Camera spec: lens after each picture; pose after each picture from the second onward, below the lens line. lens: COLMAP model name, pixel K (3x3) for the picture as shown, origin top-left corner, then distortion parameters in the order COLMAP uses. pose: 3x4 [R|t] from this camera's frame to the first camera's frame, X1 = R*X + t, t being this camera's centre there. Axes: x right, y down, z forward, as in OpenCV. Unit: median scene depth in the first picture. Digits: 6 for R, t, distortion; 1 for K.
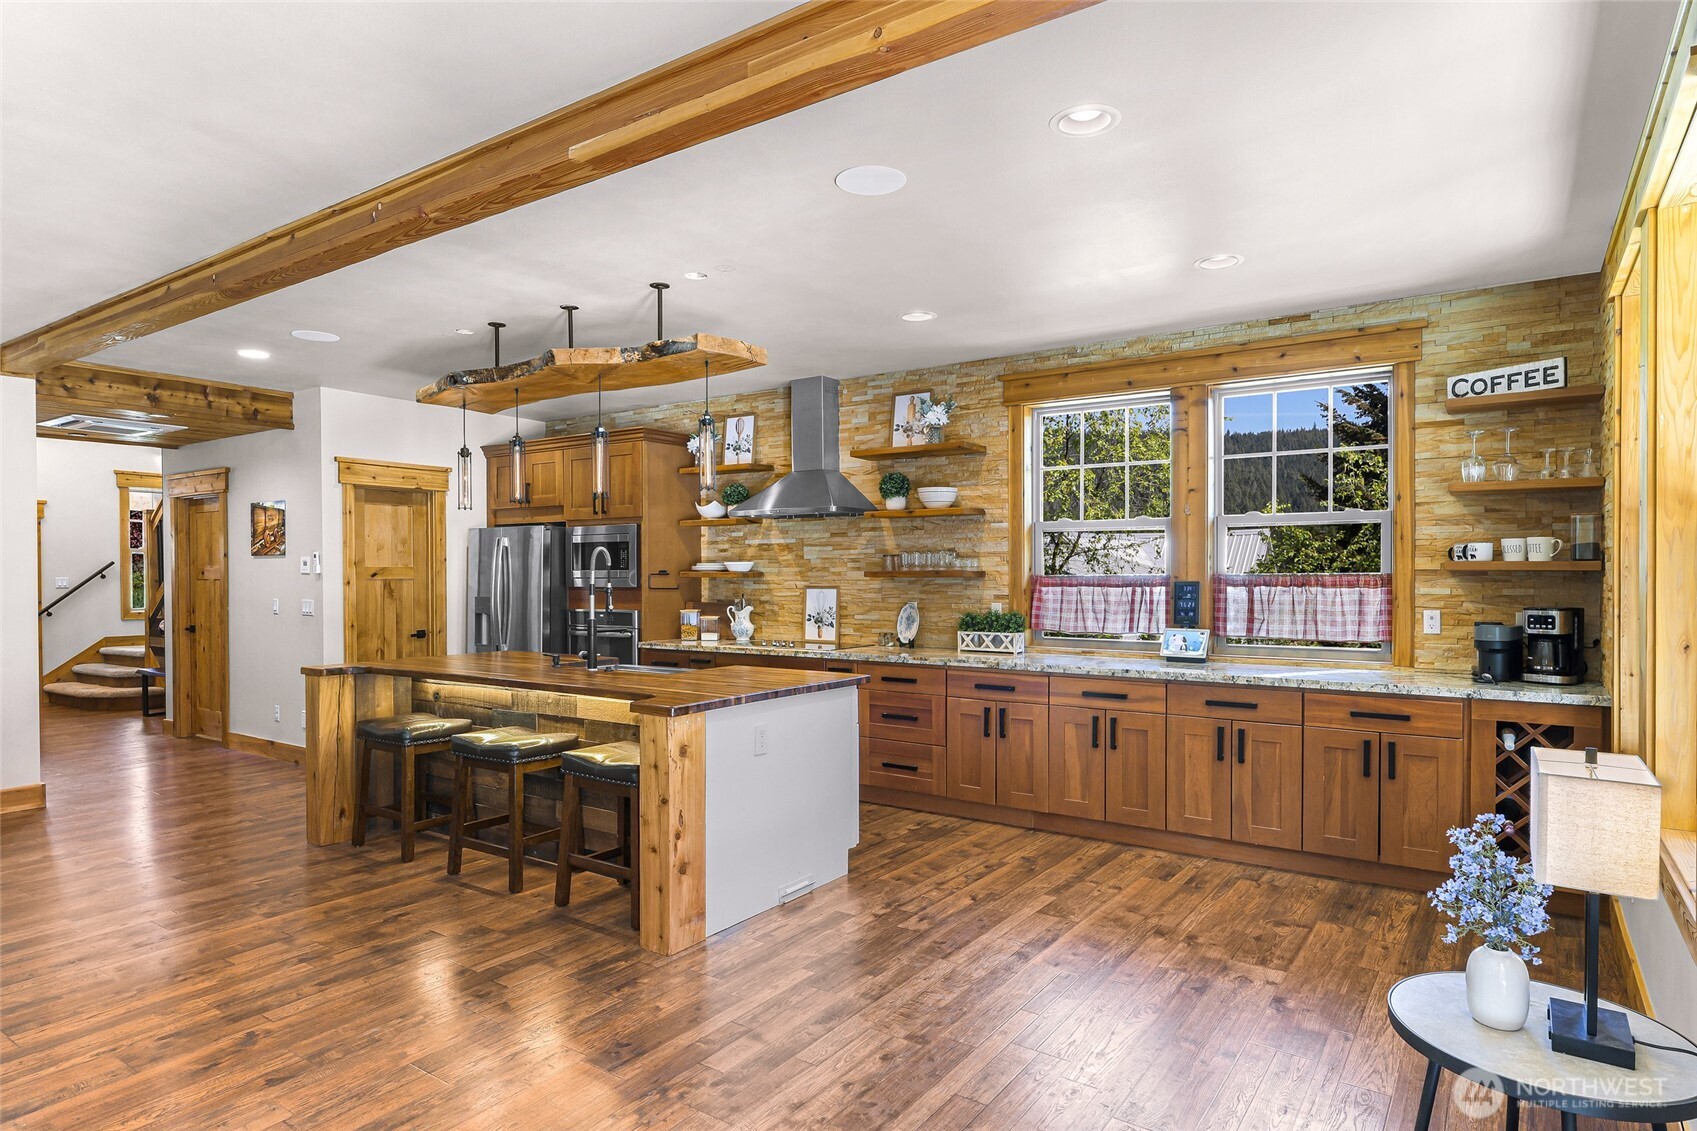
lens RADIAL K [[944.6, 0, 856.9], [0, 944.6, 567.3], [0, 0, 1]] dist [0.002028, 0.001620]
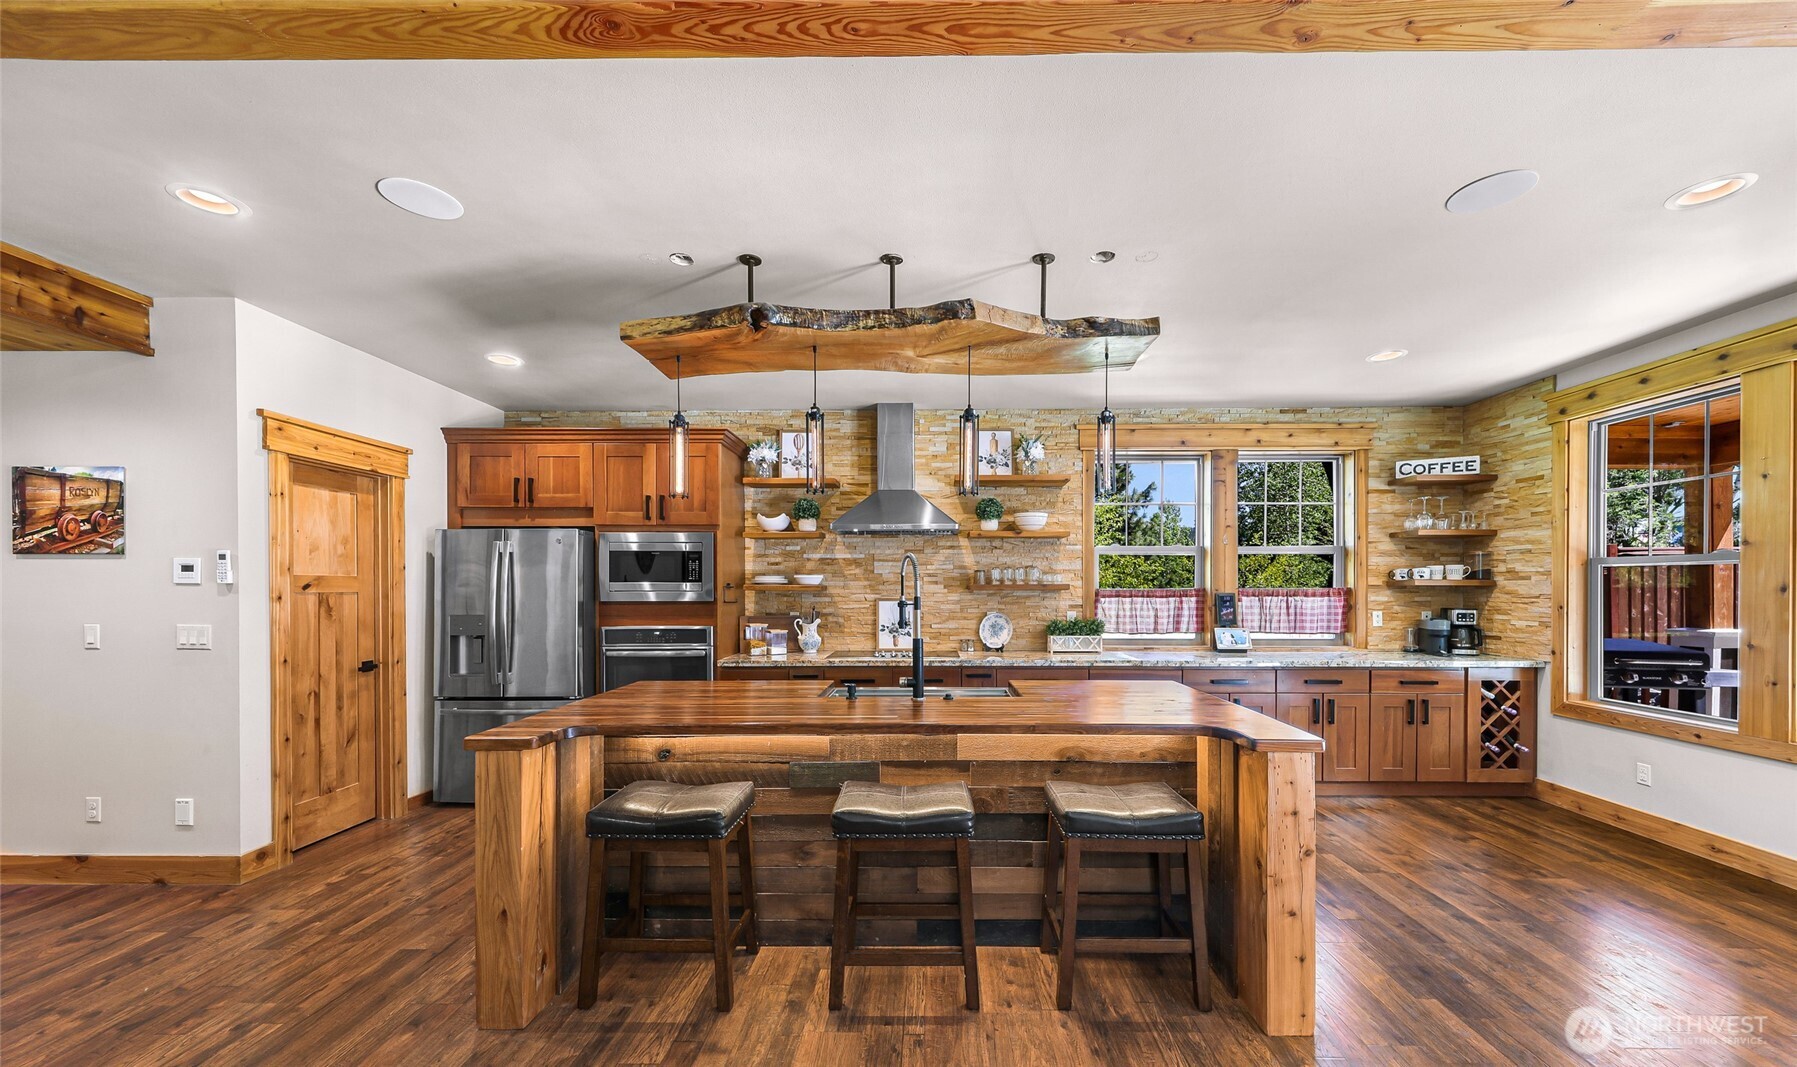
lens RADIAL K [[649.0, 0, 928.3], [0, 649.0, 585.6], [0, 0, 1]] dist [0.002684, -0.000420]
pose [[0.834387, 0.004840, 0.551158, -0.447330], [-0.004940, 0.999987, -0.001304, 0.006500], [-0.551157, -0.001635, 0.834400, 0.389792]]
